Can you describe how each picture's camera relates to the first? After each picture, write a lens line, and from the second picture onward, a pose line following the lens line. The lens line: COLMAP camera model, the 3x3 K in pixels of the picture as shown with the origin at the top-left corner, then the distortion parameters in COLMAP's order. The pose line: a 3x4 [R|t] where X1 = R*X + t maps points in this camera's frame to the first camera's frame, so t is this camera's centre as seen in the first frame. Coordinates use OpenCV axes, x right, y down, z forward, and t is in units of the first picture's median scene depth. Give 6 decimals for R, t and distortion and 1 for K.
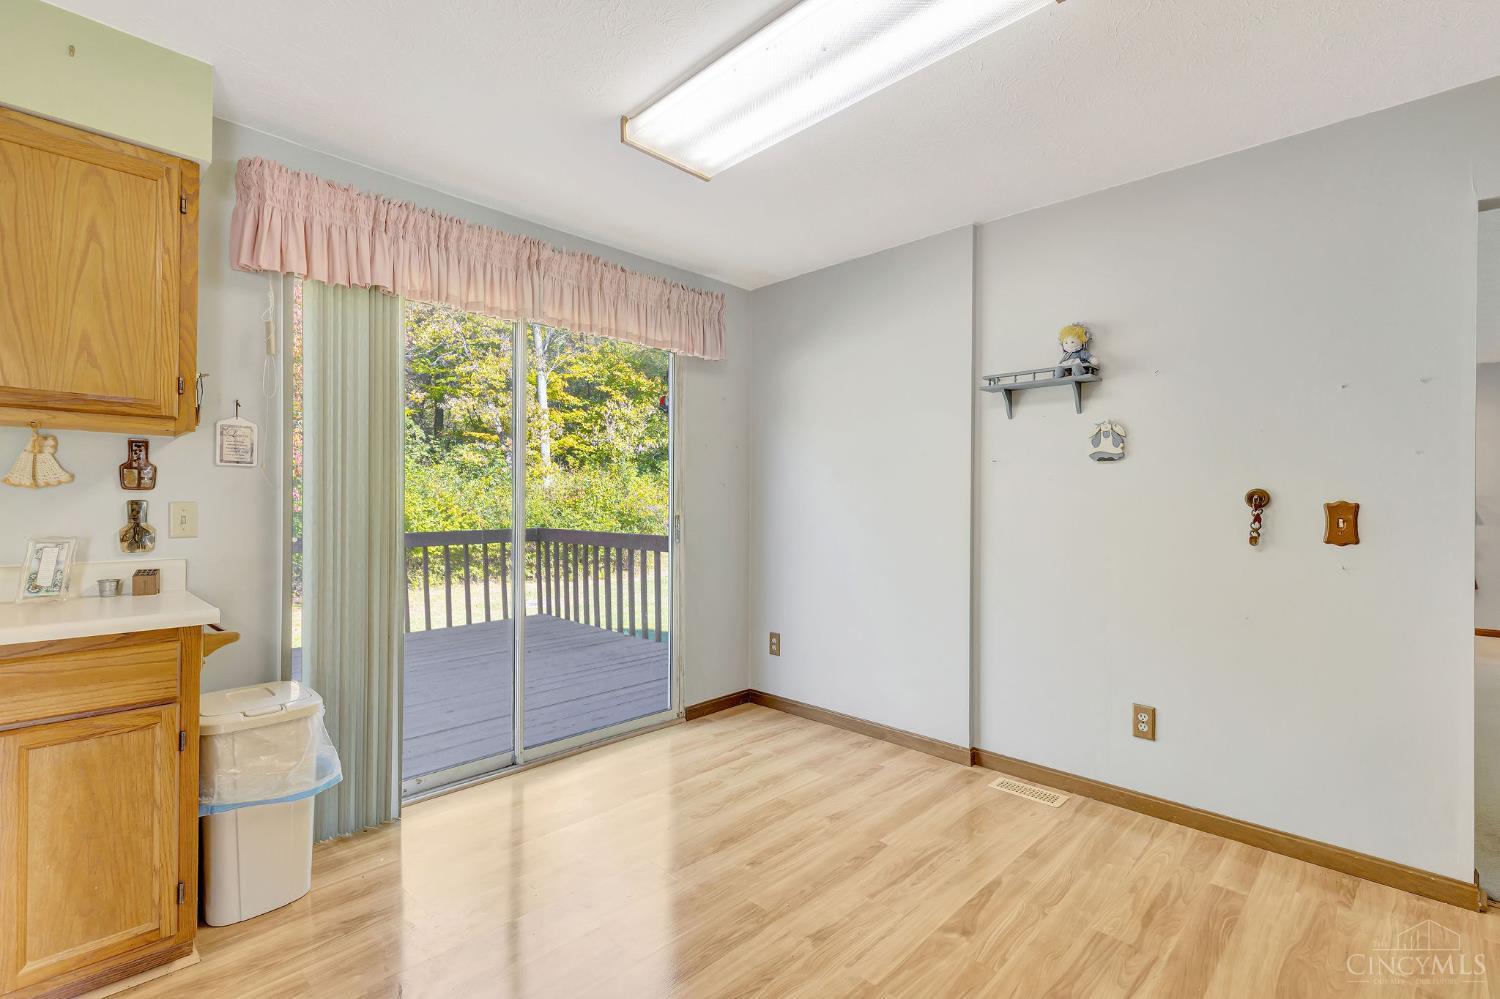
lens RADIAL K [[675.7, 0, 744.2], [0, 675.7, 502.0], [0, 0, 1]] dist [0.009833, 0.000263]
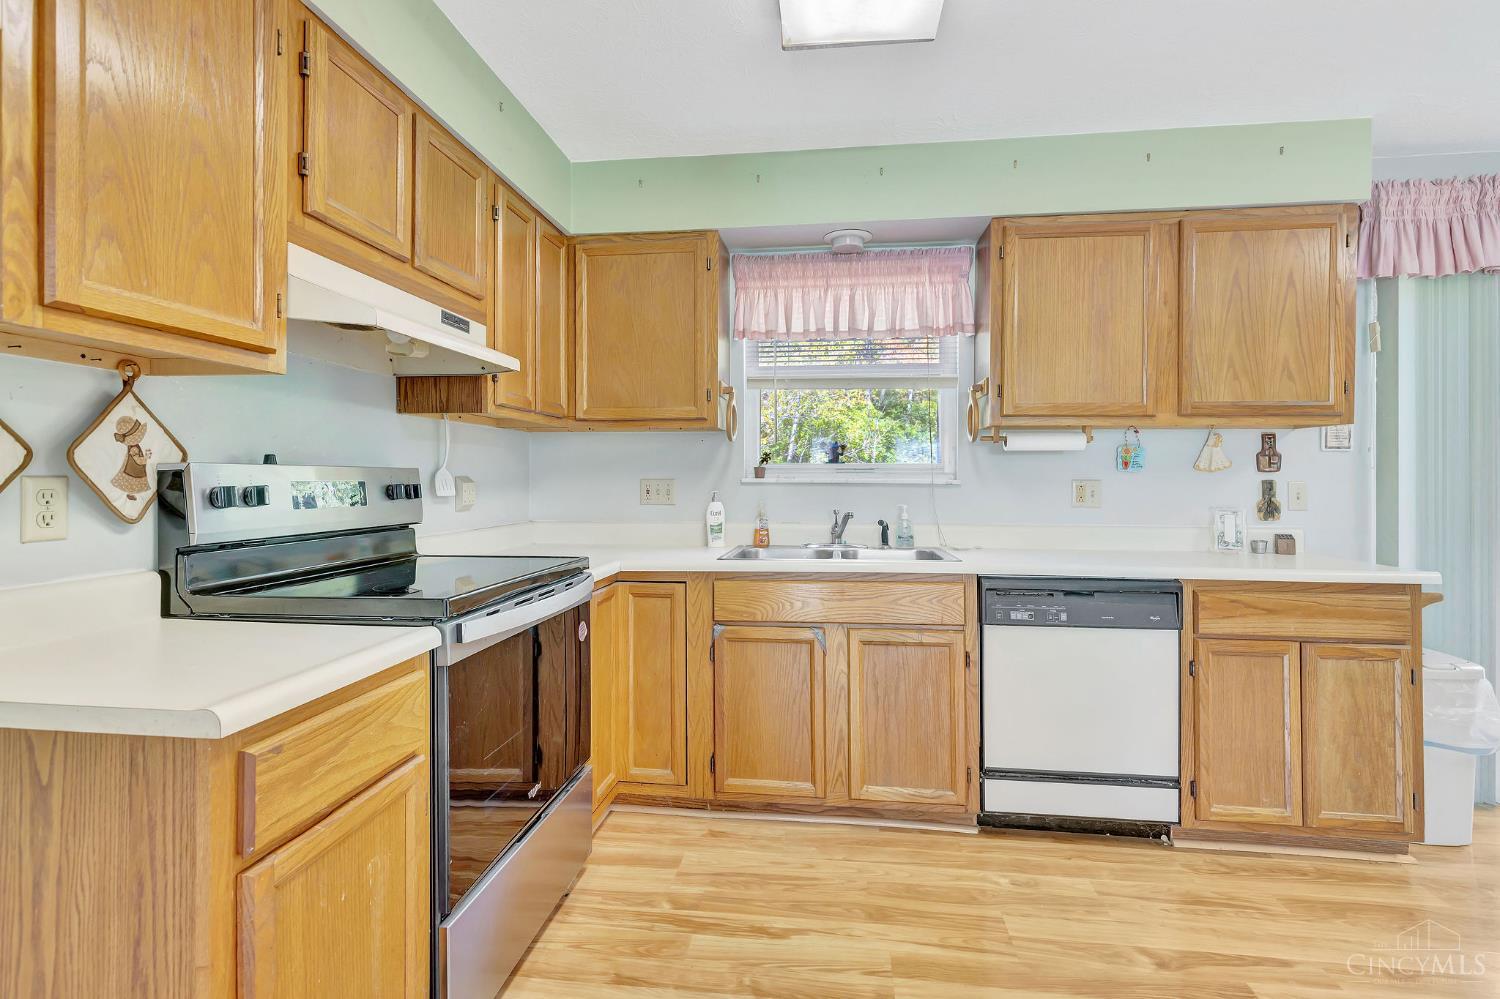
lens RADIAL K [[675.7, 0, 756.7], [0, 675.7, 479.2], [0, 0, 1]] dist [0.009833, 0.000263]
pose [[0.617661, -0.004704, -0.786430, -0.504514], [0.001089, 0.999986, -0.005127, 0.000709], [0.786444, 0.002310, 0.617658, -0.587994]]
